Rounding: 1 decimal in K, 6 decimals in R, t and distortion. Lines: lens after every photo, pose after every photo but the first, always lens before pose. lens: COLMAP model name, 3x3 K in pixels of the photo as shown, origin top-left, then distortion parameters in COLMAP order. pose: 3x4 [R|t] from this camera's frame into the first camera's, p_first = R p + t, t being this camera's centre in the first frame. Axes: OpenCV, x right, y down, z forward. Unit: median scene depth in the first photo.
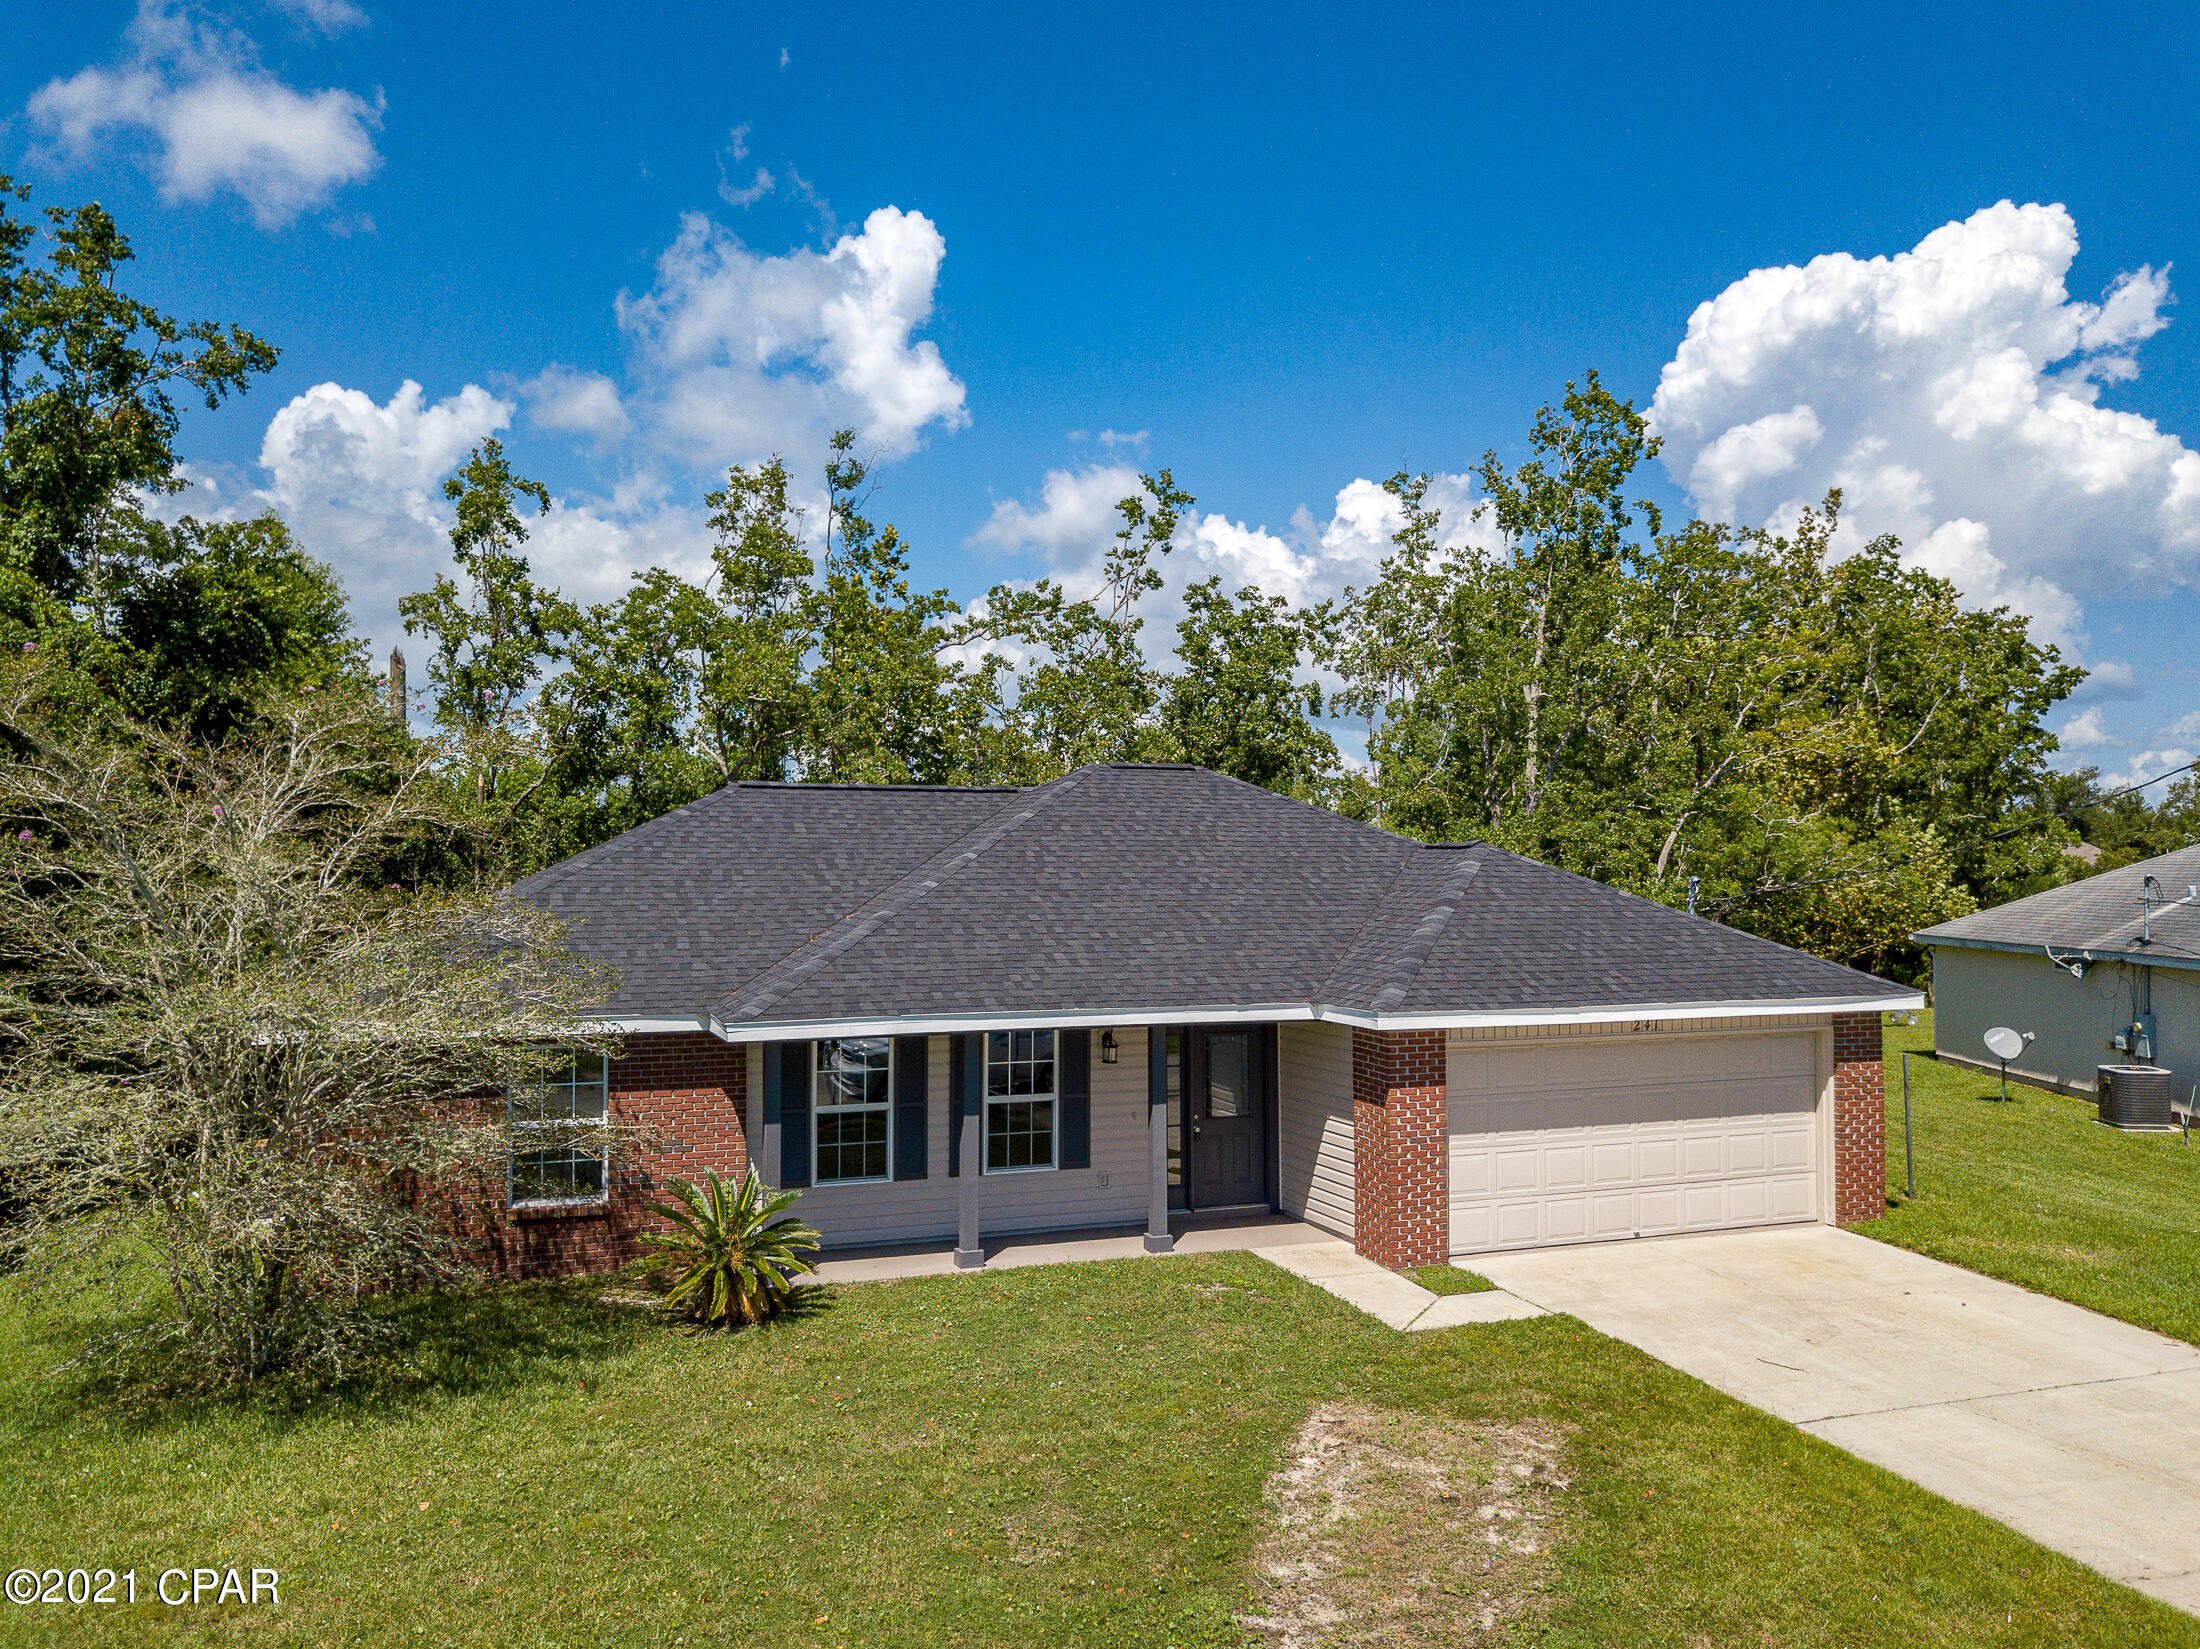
lens RADIAL K [[1701.9, 0, 1100.0], [0, 1701.9, 824.5], [0, 0, 1]] dist [-0.001553, 0.037605]
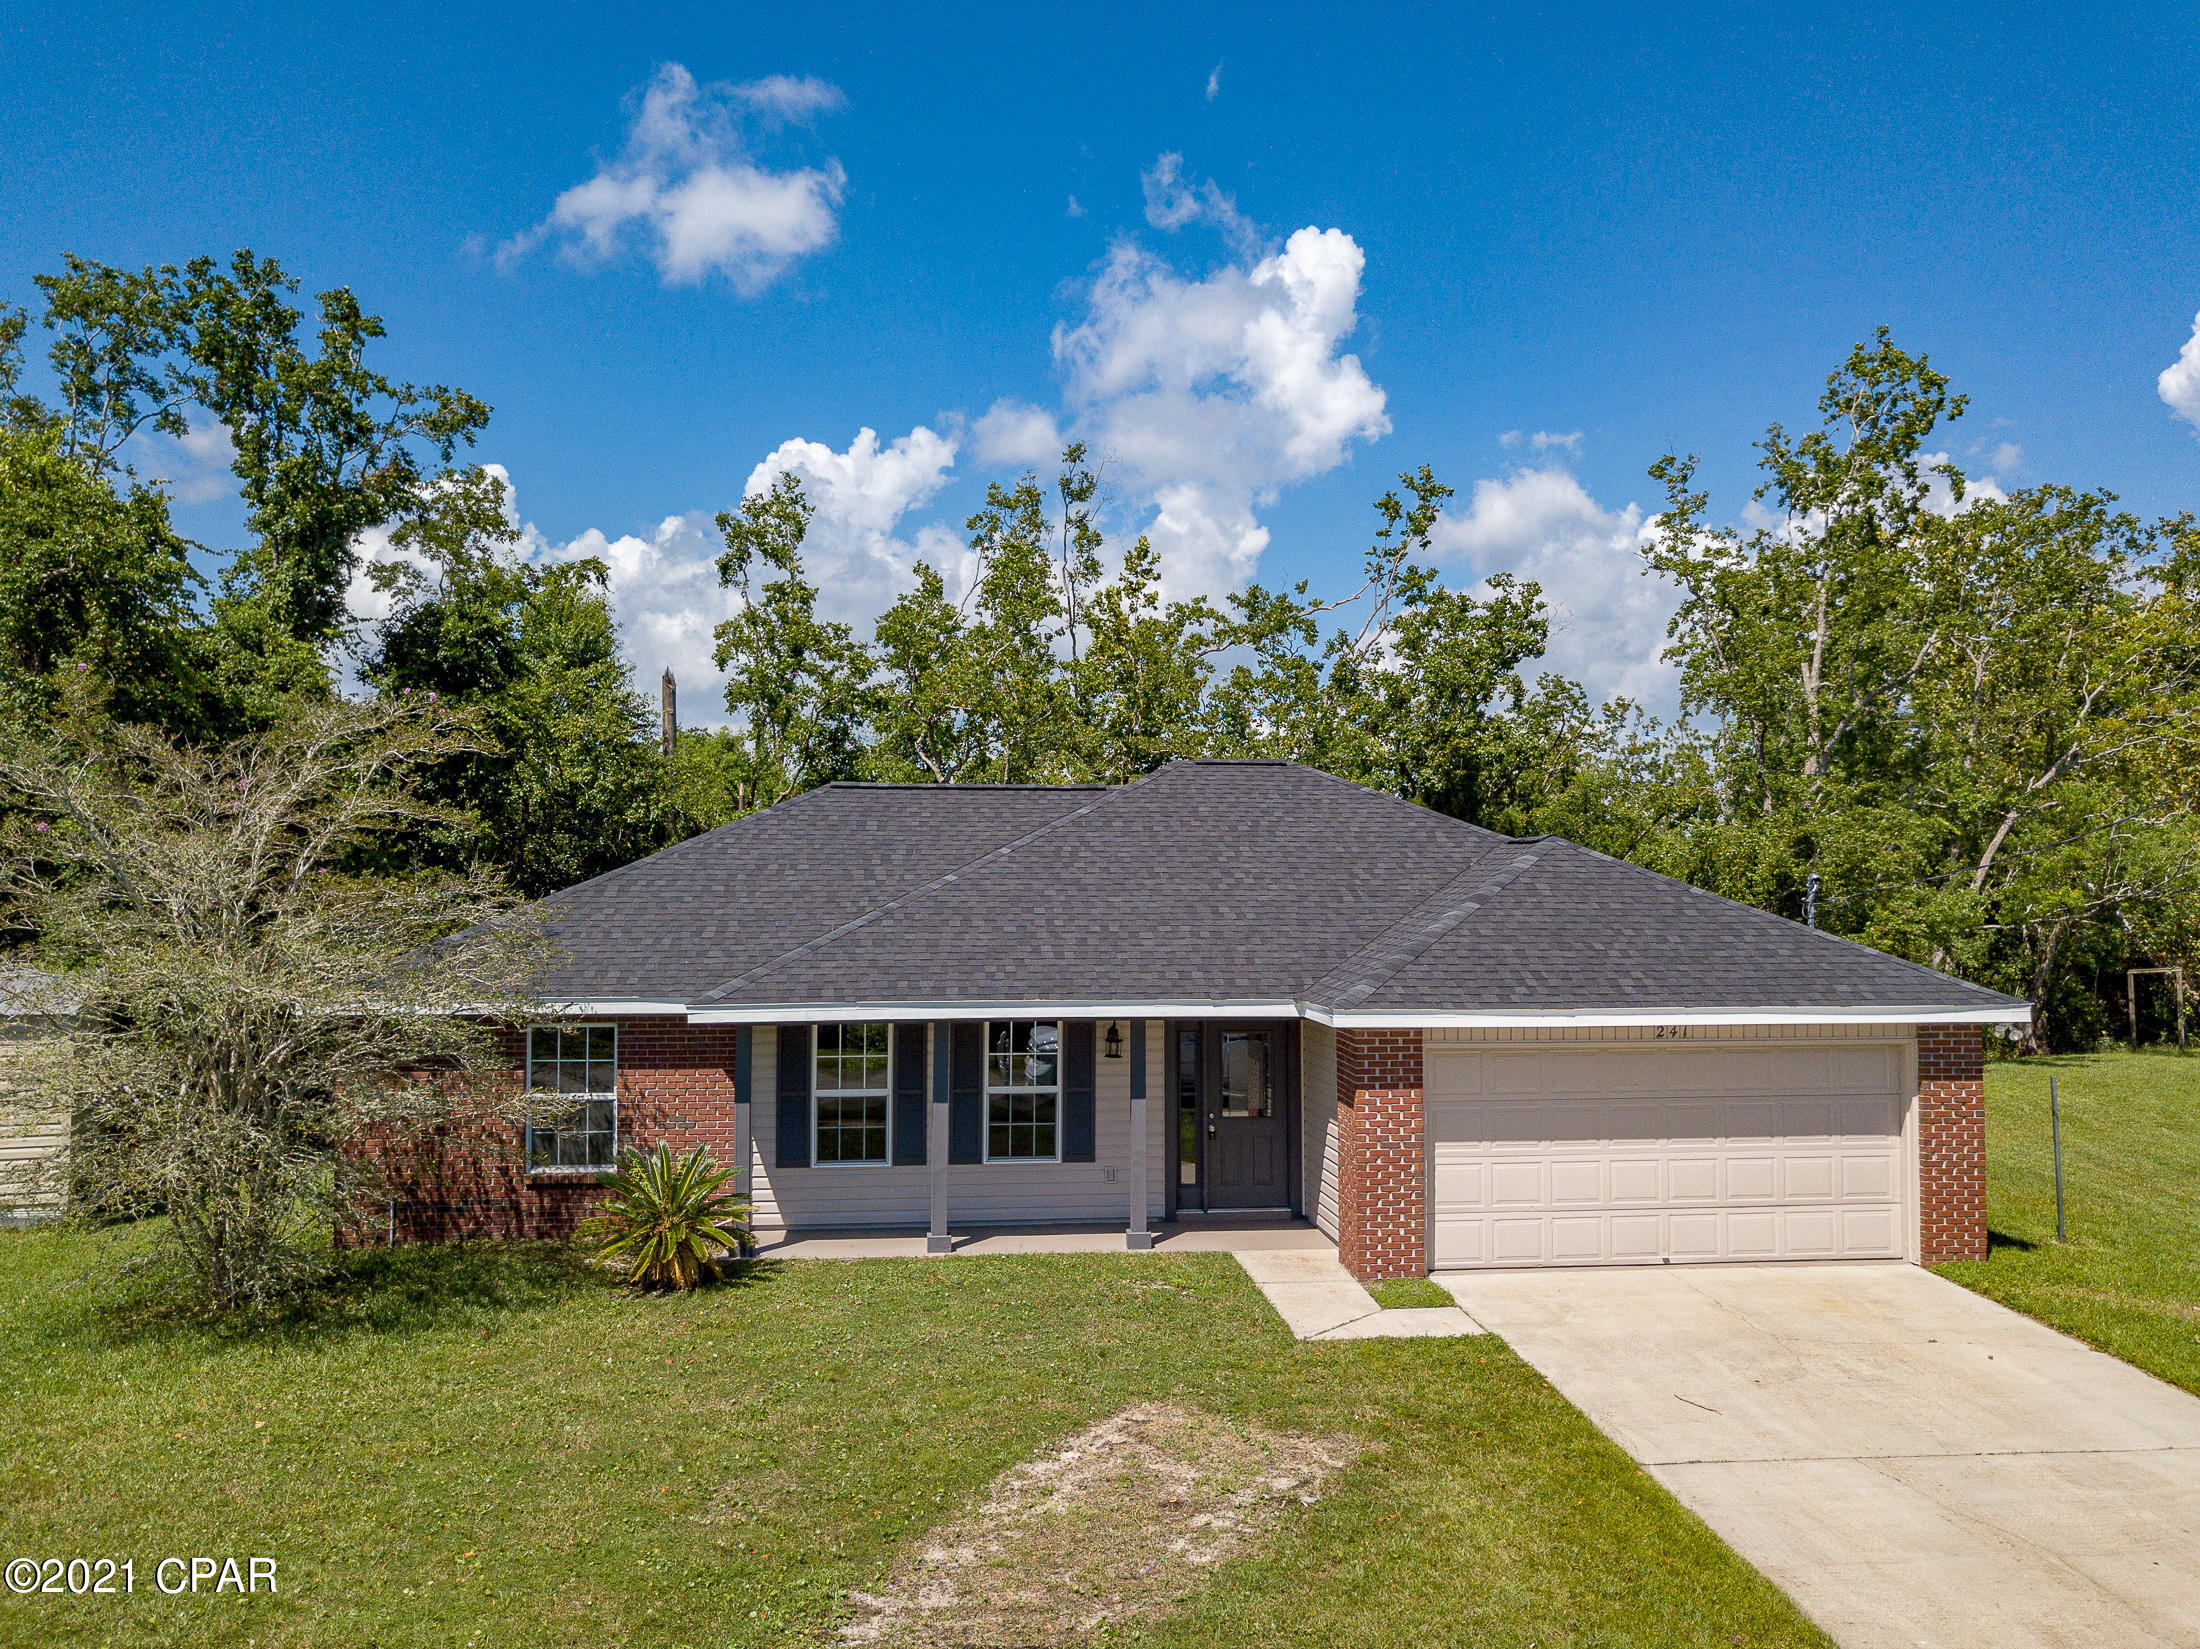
lens RADIAL K [[1701.9, 0, 1100.0], [0, 1701.9, 824.5], [0, 0, 1]] dist [-0.001553, 0.037605]
pose [[0.968209, -0.006686, -0.250052, 0.261819], [0.004460, 0.999945, -0.009469, 0.014299], [0.250101, 0.008053, 0.968186, 0.037212]]
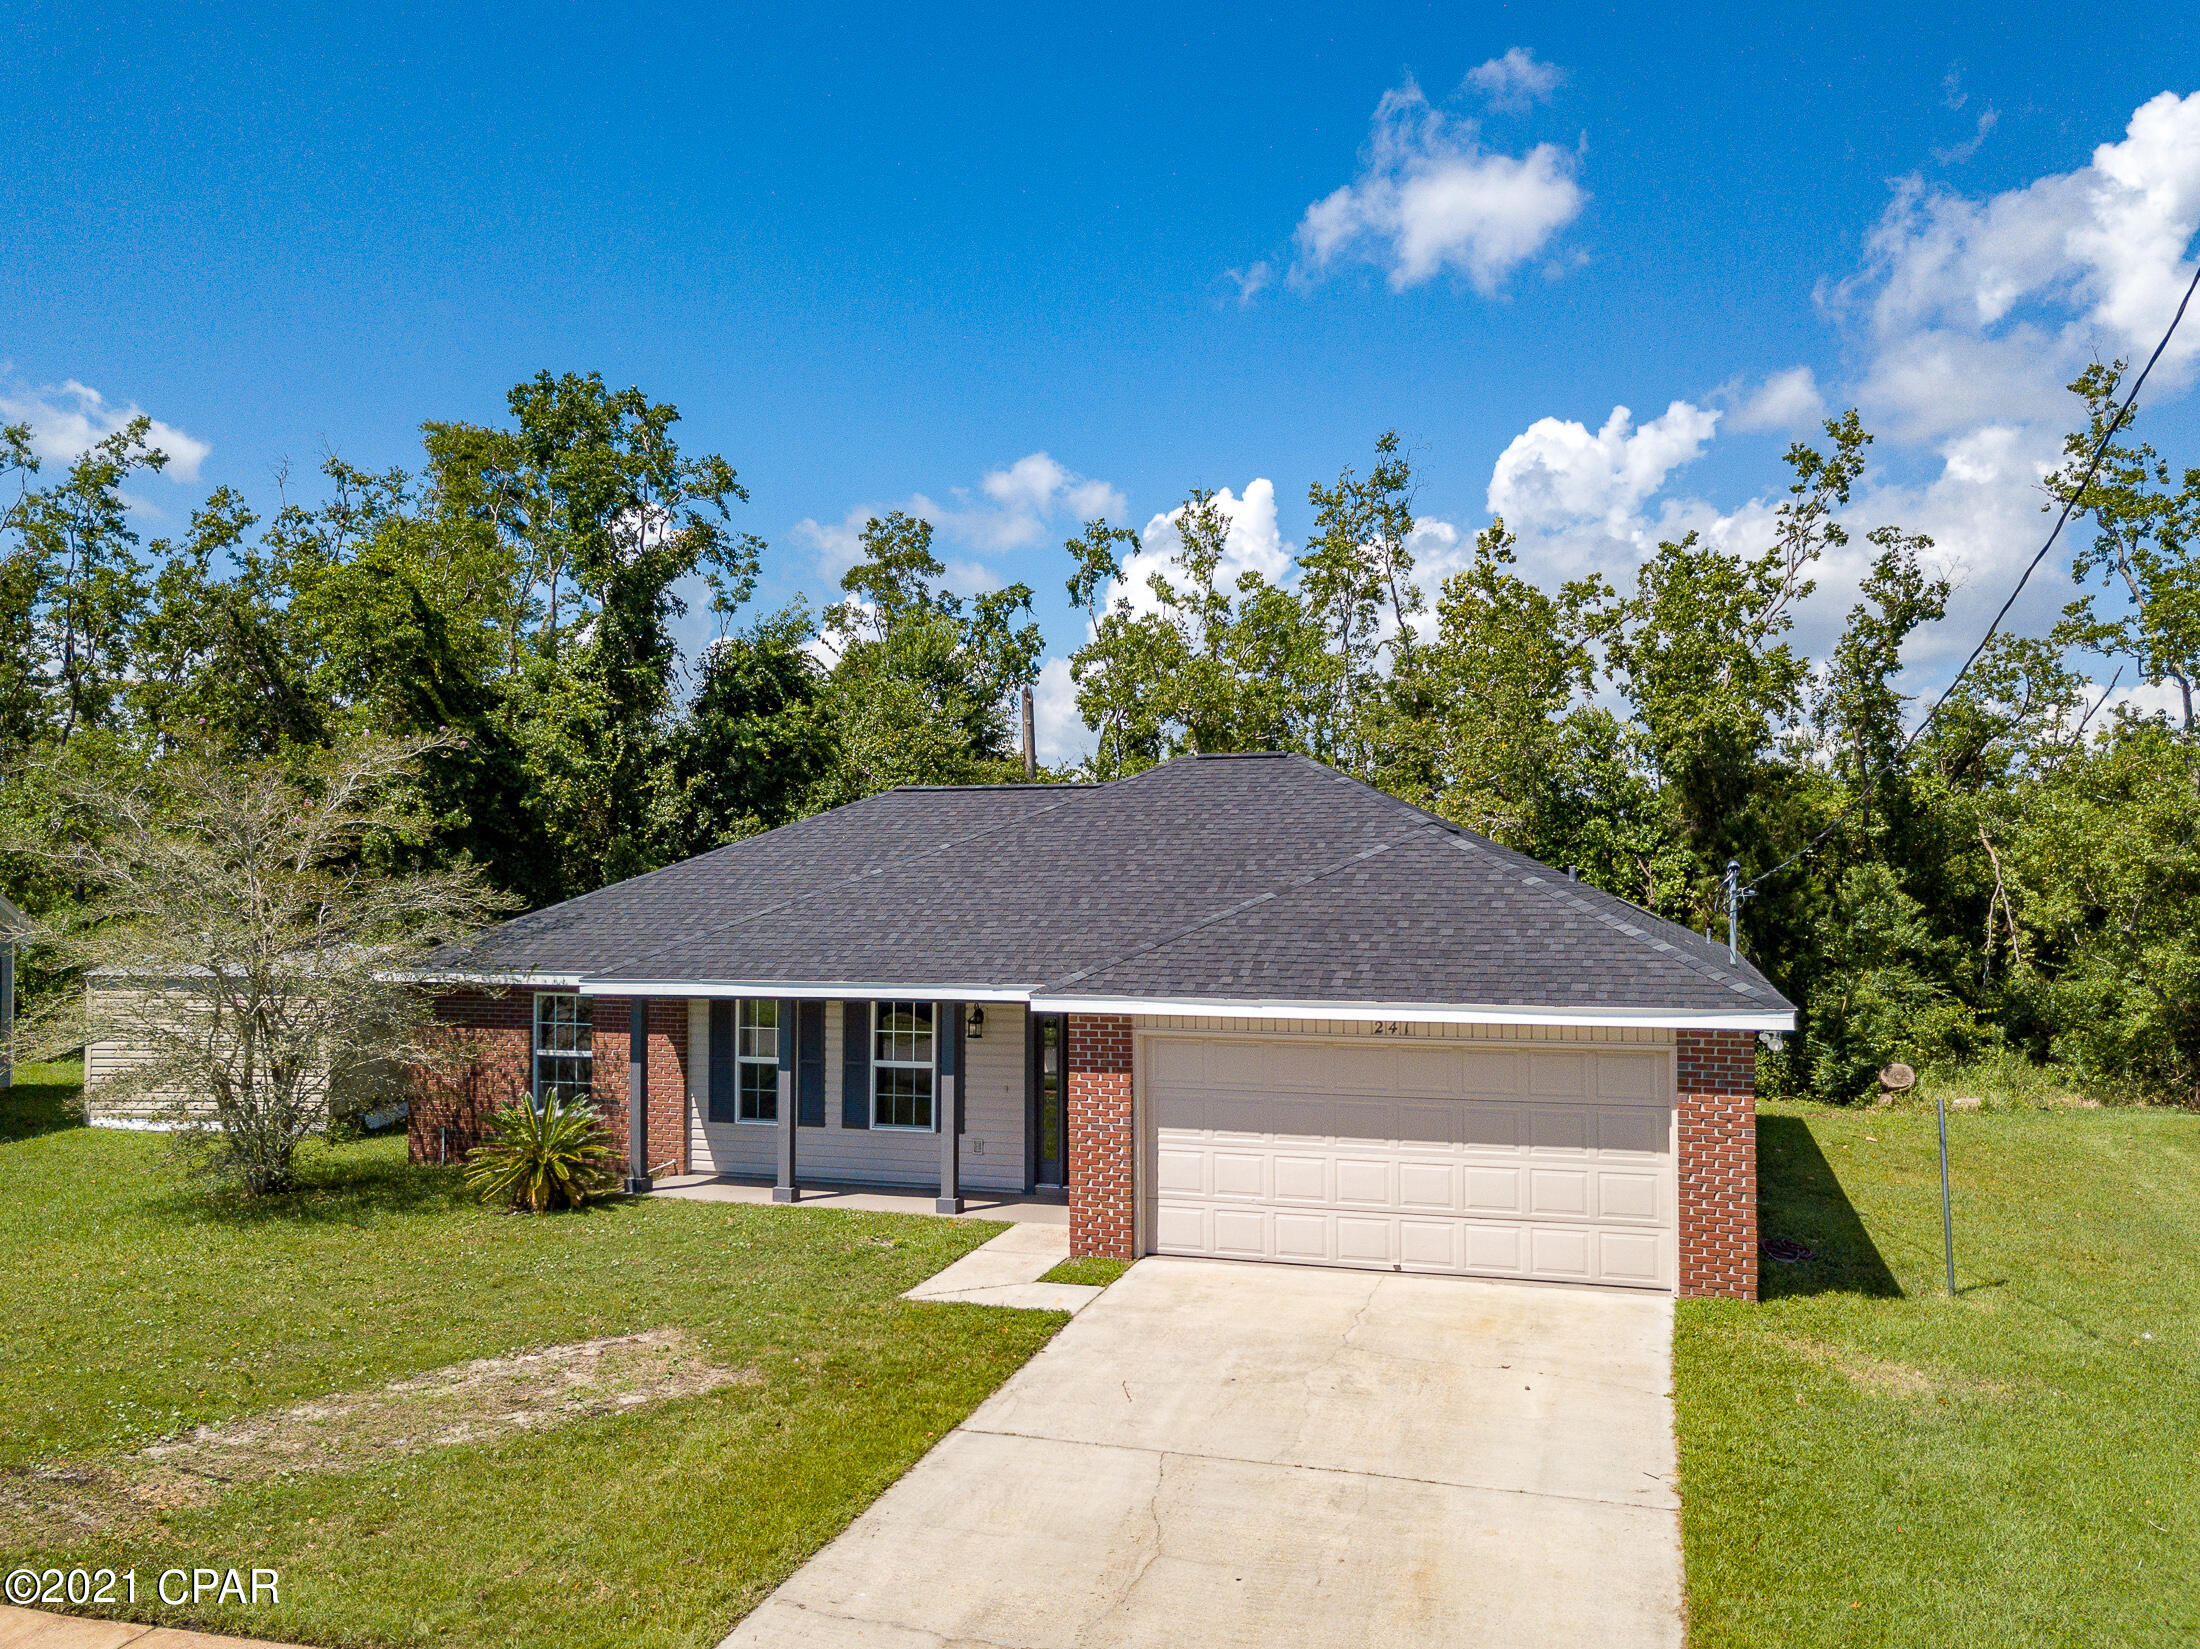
lens RADIAL K [[1698.4, 0, 1100.0], [0, 1698.4, 824.5], [0, 0, 1]] dist [0.021672, 0.001709]
pose [[0.775950, -0.019848, -0.630482, 0.784664], [0.016286, 0.999802, -0.011431, 0.022052], [0.630584, -0.001398, 0.776120, 0.236415]]
